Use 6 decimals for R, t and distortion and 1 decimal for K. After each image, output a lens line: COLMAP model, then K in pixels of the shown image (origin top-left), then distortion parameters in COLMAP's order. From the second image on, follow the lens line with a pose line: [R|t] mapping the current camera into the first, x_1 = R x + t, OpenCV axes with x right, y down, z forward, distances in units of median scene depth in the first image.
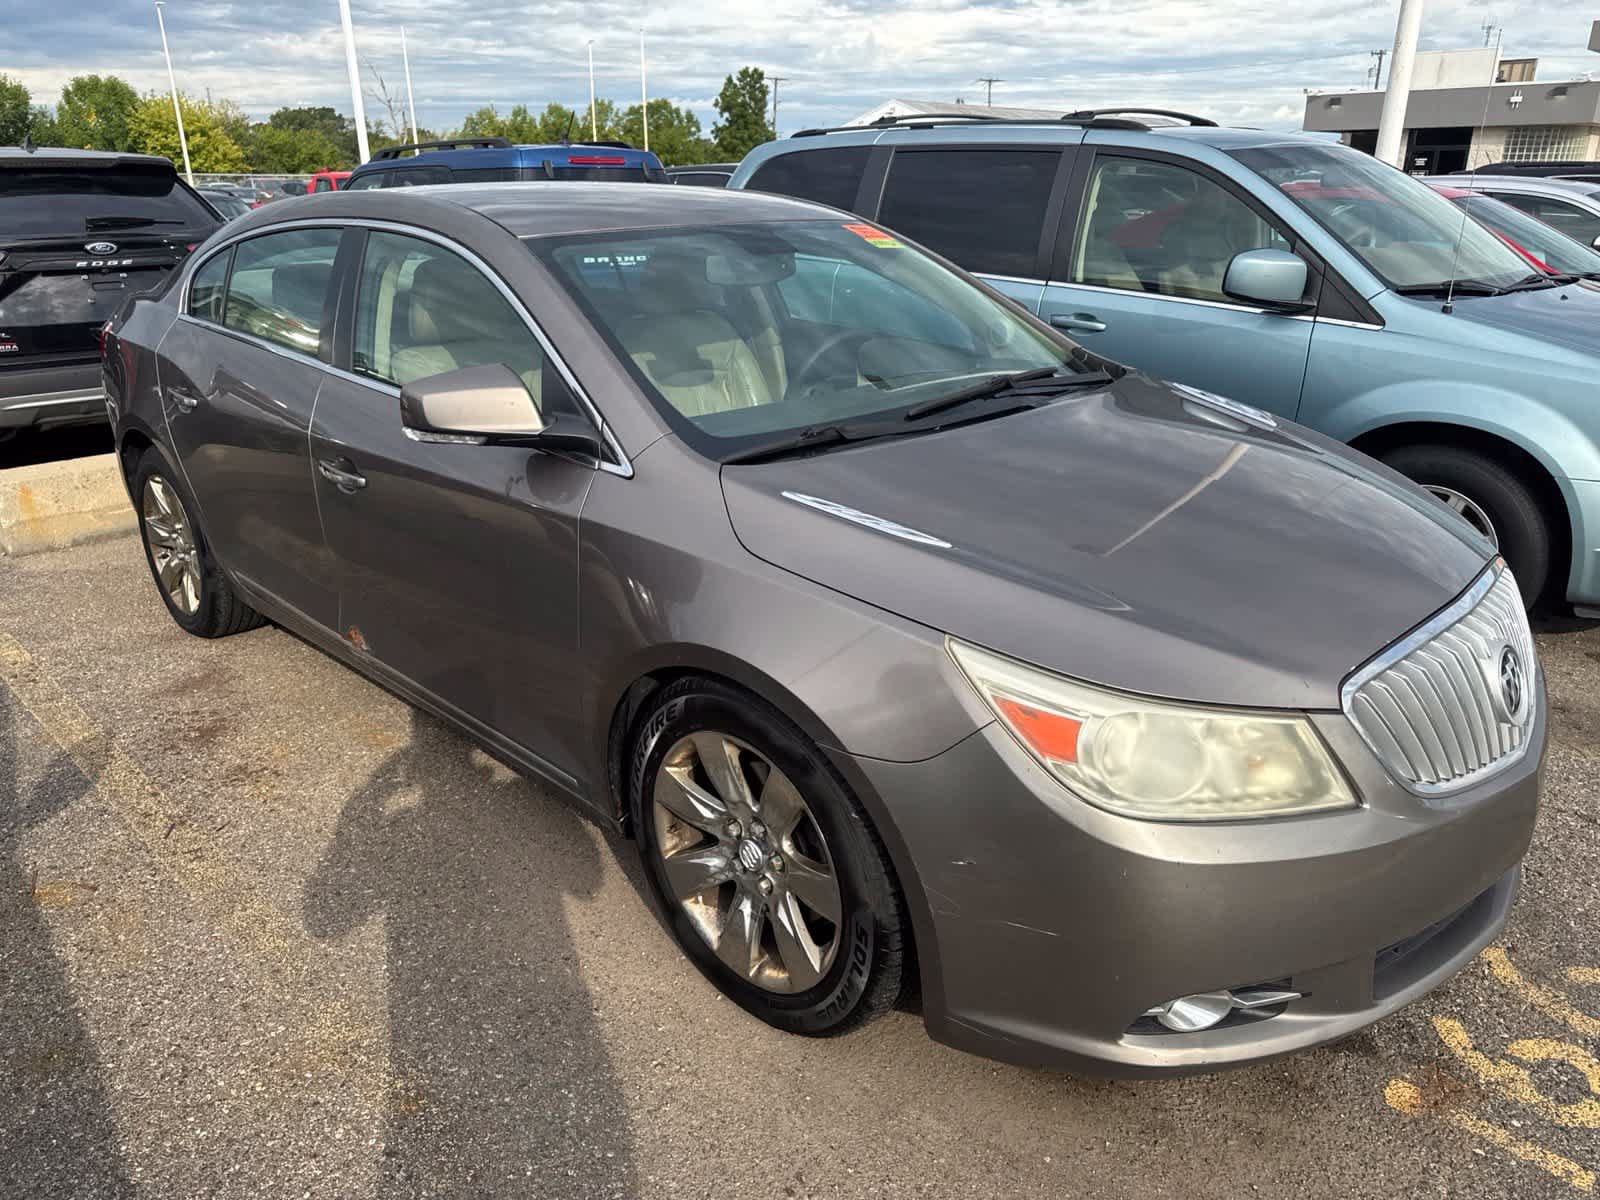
lens RADIAL K [[1137.6, 0, 792.0], [0, 1137.6, 599.6], [0, 0, 1]] dist [0.015650, -0.016467]
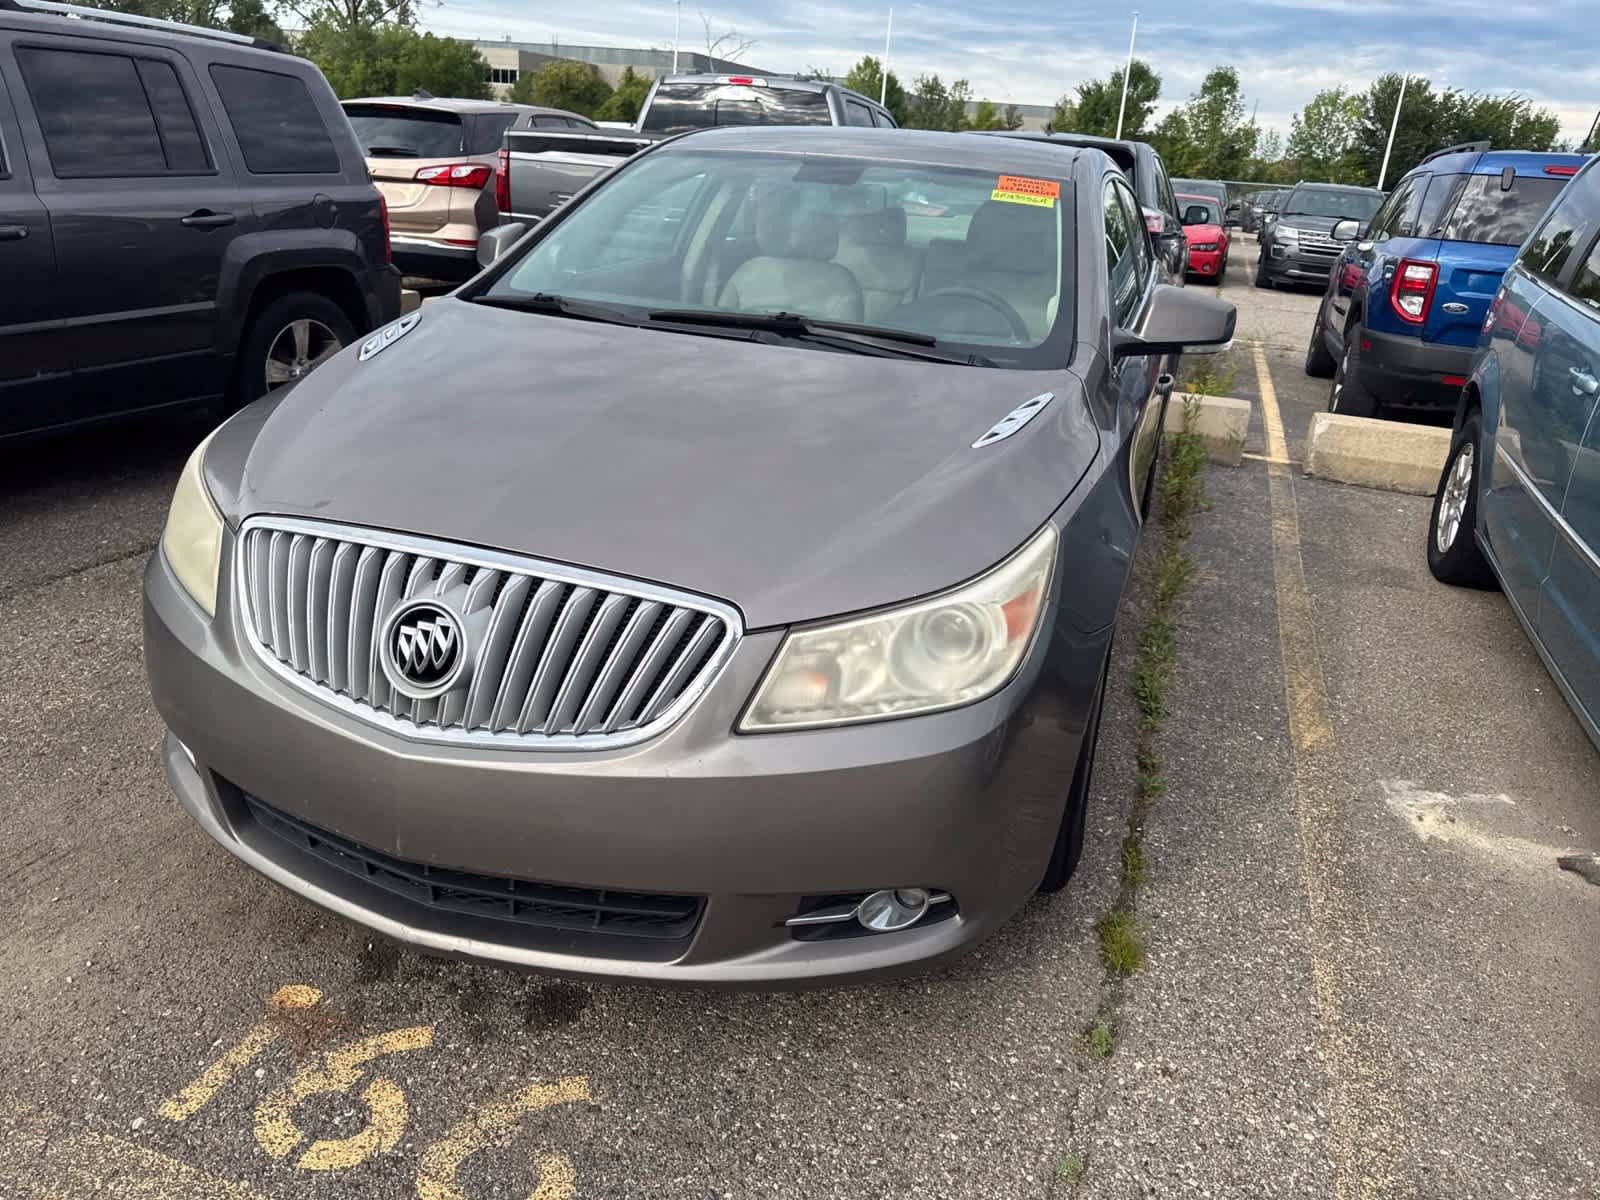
lens RADIAL K [[1137.6, 0, 809.1], [0, 1137.6, 606.6], [0, 0, 1]] dist [0.015650, -0.016467]
pose [[0.430741, 0.362974, -0.826264, 0.724706], [-0.381880, 0.902854, 0.197542, -0.115935], [0.817698, 0.230444, 0.527509, 0.394623]]
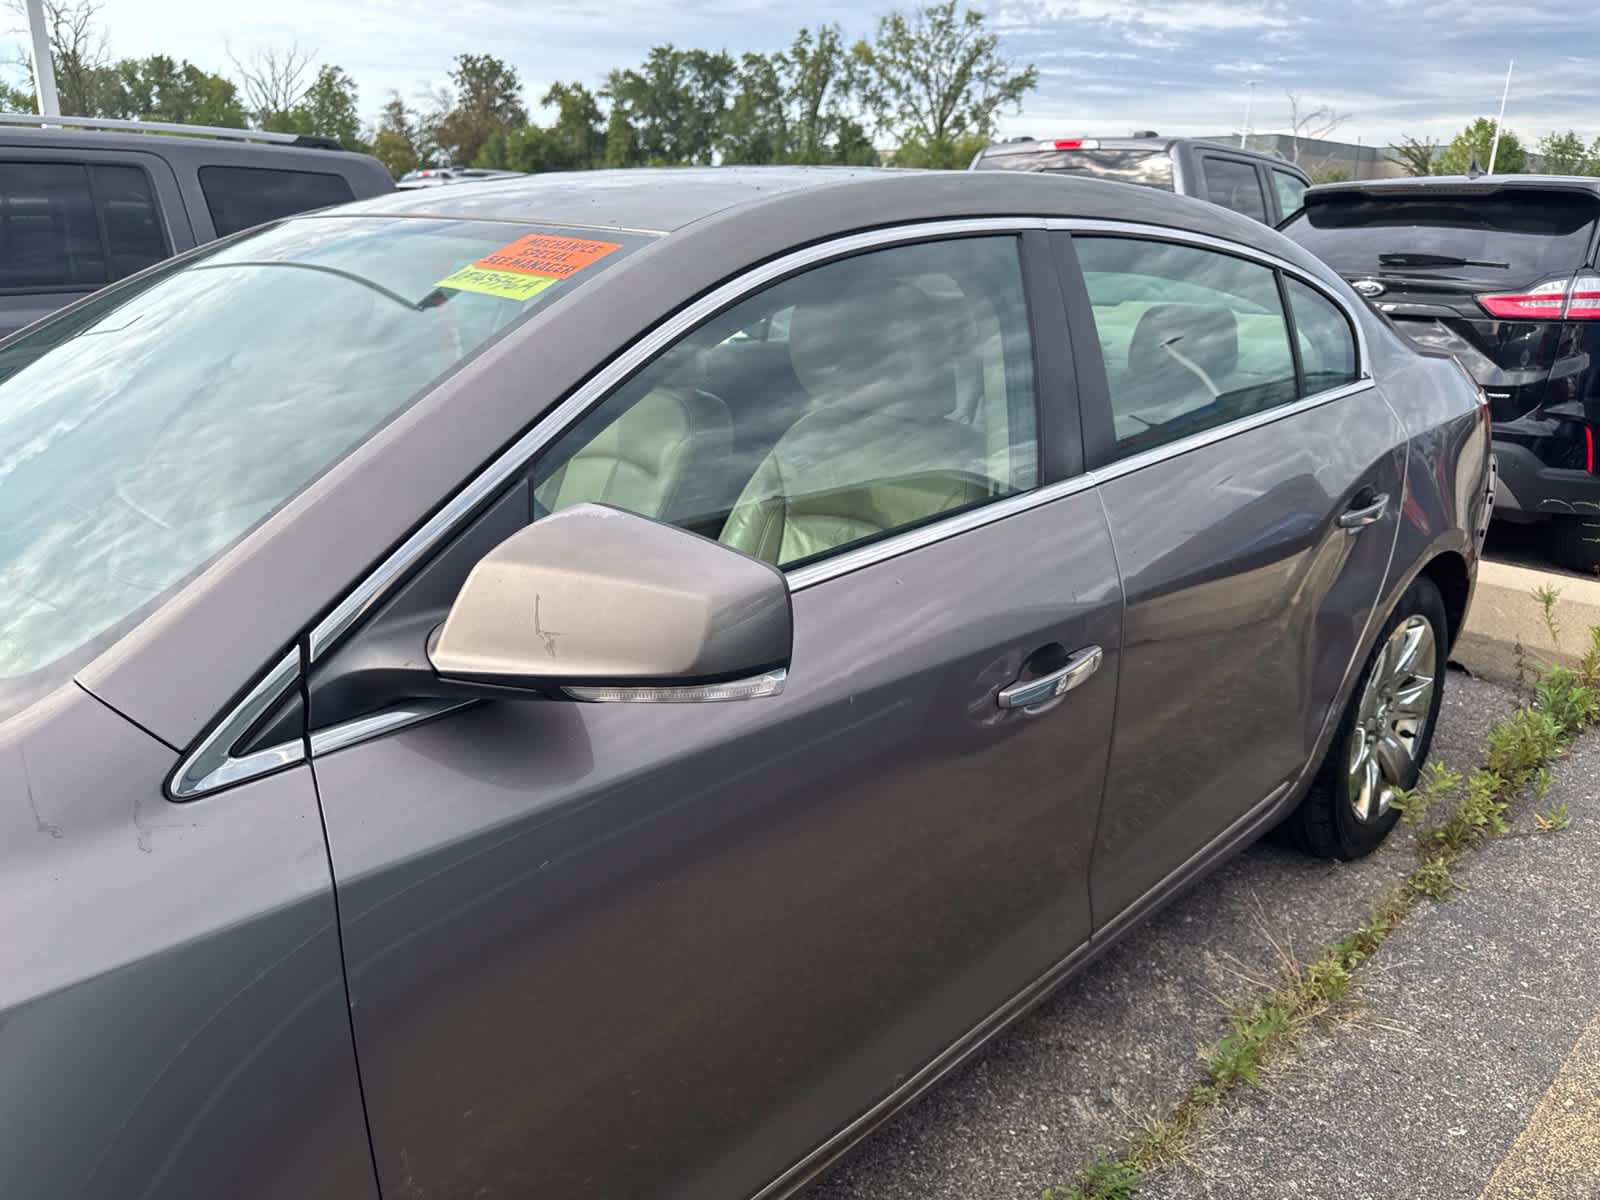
lens RADIAL K [[1137.6, 0, 799.6], [0, 1137.6, 606.4], [0, 0, 1]] dist [0.015650, -0.016467]
pose [[-0.028514, 0.320493, -0.946822, 0.408235], [-0.362818, 0.879291, 0.308561, -0.315470], [0.931424, 0.352322, 0.091209, 0.929132]]
